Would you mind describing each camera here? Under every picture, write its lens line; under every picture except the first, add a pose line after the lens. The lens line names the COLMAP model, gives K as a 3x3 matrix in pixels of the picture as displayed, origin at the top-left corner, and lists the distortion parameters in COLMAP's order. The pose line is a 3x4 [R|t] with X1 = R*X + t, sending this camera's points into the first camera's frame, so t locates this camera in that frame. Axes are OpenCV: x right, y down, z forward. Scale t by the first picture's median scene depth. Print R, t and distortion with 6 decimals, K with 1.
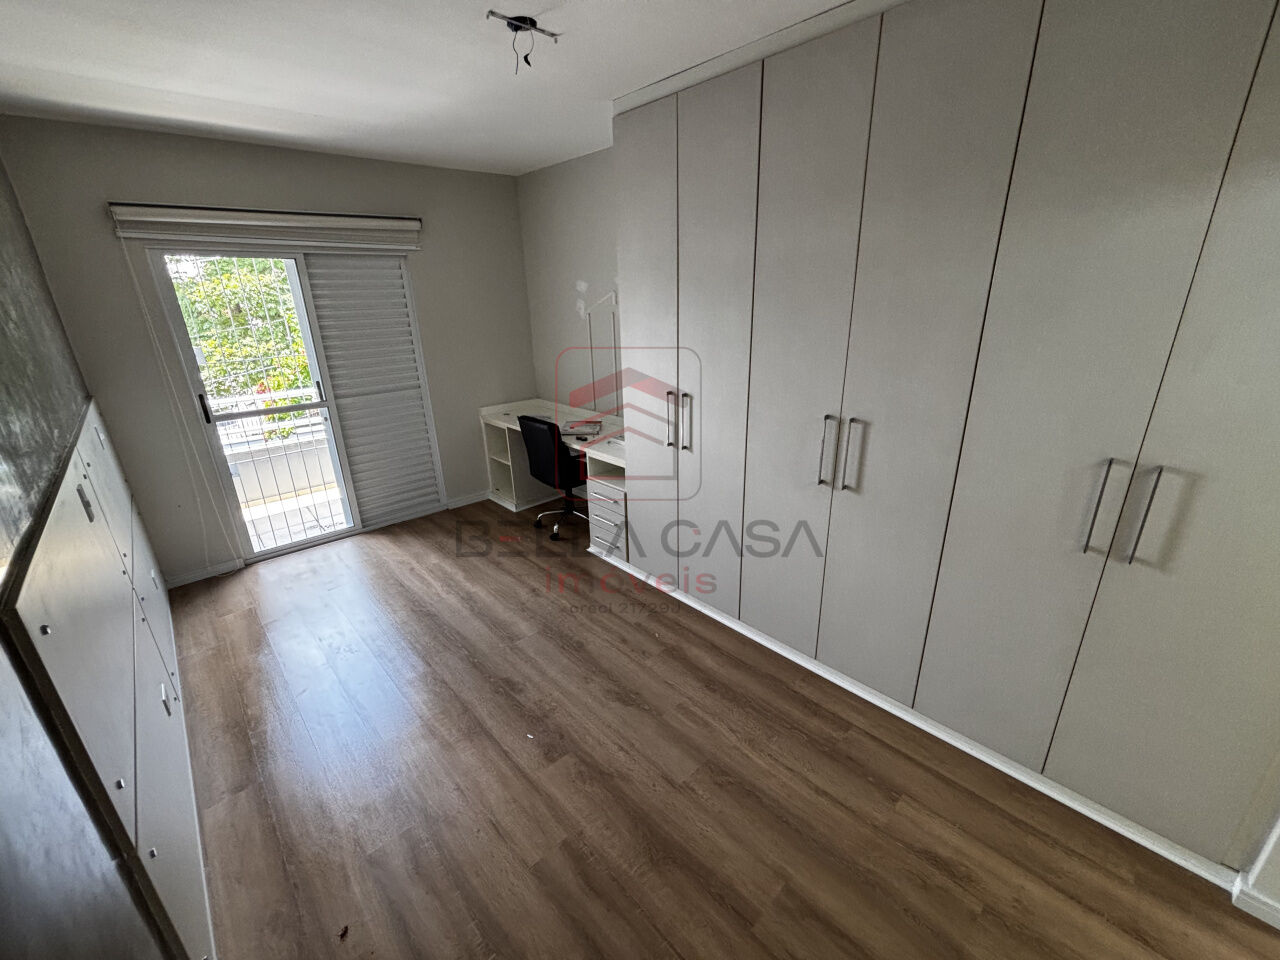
lens RADIAL K [[523.6, 0, 636.1], [0, 523.6, 477.3], [0, 0, 1]] dist [0.001492, 0.000340]
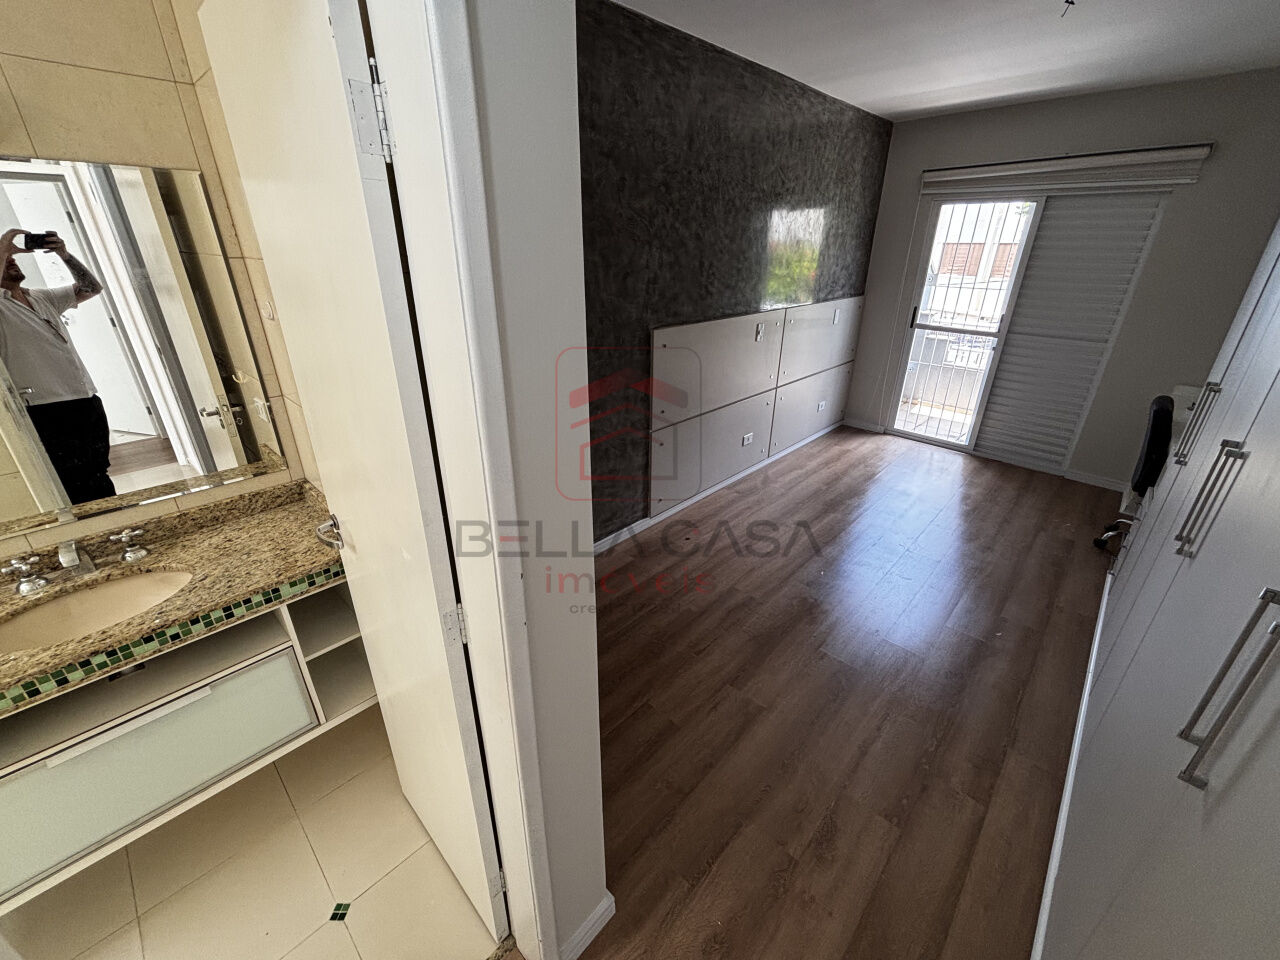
lens RADIAL K [[520.9, 0, 643.9], [0, 520.9, 478.8], [0, 0, 1]] dist [0.001405, 0.000044]
pose [[0.077393, 0.435532, -0.896840, 0.576031], [-0.344185, 0.855908, 0.385952, -0.051382], [0.935707, 0.278809, 0.216145, 0.138209]]
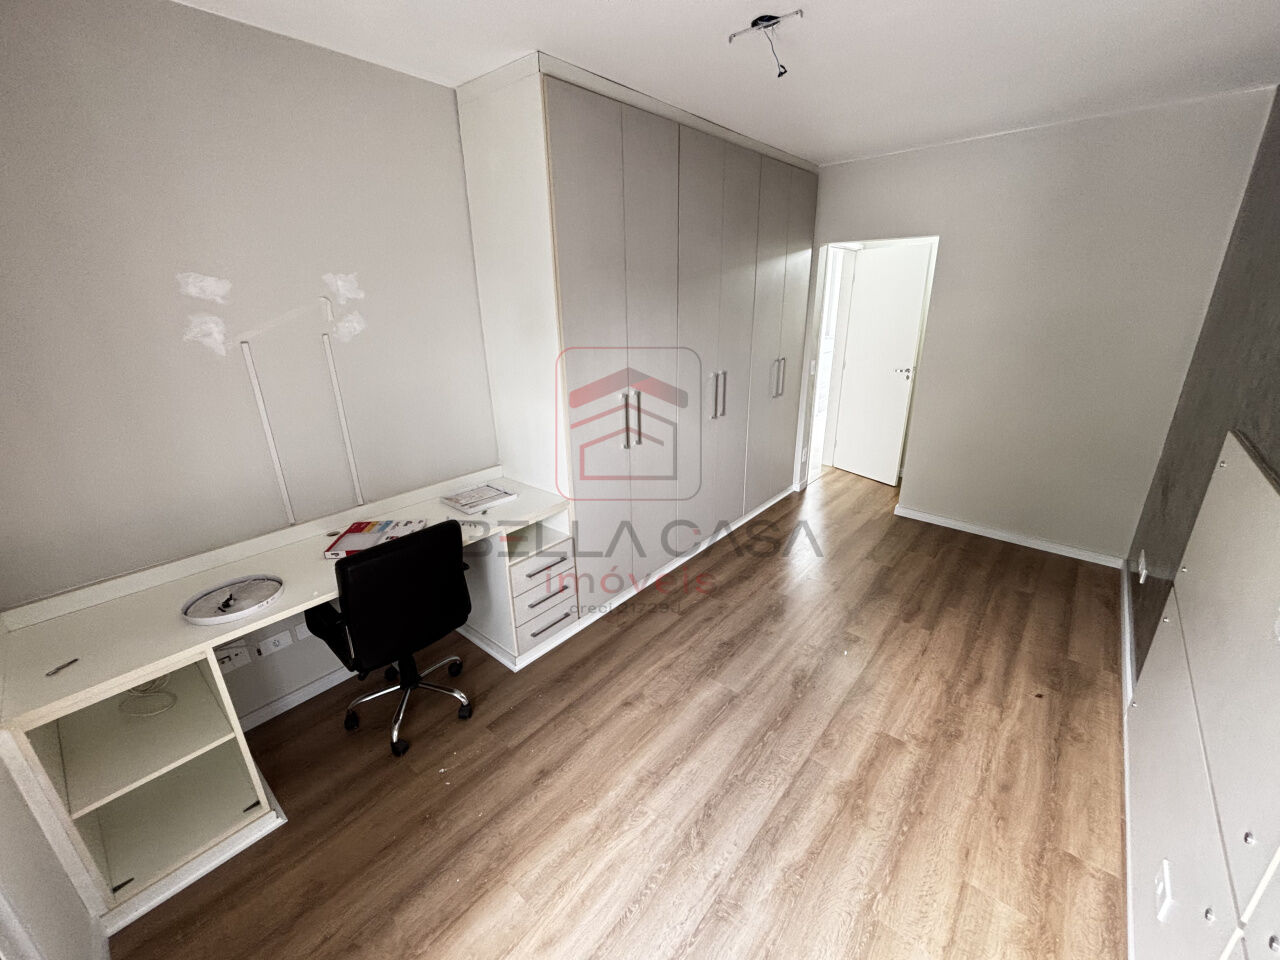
lens RADIAL K [[533.2, 0, 638.0], [0, 533.2, 474.8], [0, 0, 1]] dist [0.000316, -0.000019]
pose [[-0.121662, -0.299832, 0.946203, -0.787794], [0.350250, 0.878993, 0.323569, -0.288941], [-0.928721, 0.370773, -0.001924, 0.860269]]
